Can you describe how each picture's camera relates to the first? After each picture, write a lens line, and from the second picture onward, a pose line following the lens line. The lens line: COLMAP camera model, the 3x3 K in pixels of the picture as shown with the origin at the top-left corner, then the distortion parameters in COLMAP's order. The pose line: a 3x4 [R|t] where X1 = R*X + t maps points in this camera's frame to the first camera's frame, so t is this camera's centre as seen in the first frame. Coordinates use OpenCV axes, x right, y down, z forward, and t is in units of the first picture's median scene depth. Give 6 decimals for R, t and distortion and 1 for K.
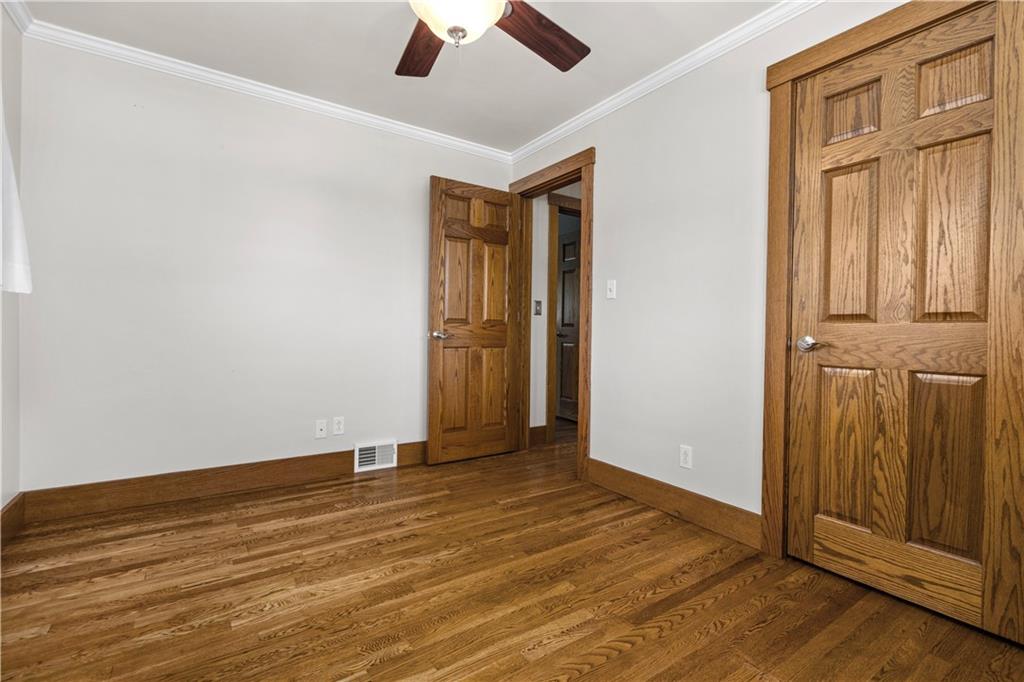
lens RADIAL K [[475.0, 0, 513.4], [0, 475.0, 334.3], [0, 0, 1]] dist [0.001673, 0.000226]
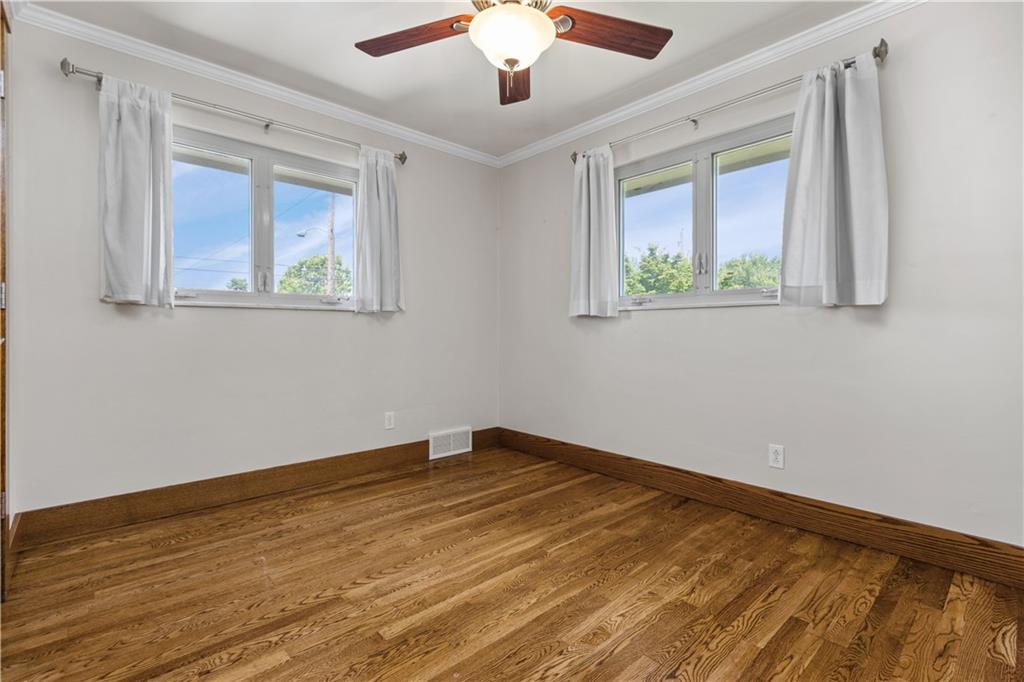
lens RADIAL K [[475.0, 0, 511.9], [0, 475.0, 334.5], [0, 0, 1]] dist [0.001673, 0.000226]
pose [[-0.990483, -0.015251, -0.136785, 0.020992], [-0.016898, 0.999798, 0.010883, -0.009737], [0.136591, 0.013091, -0.990541, 1.940162]]
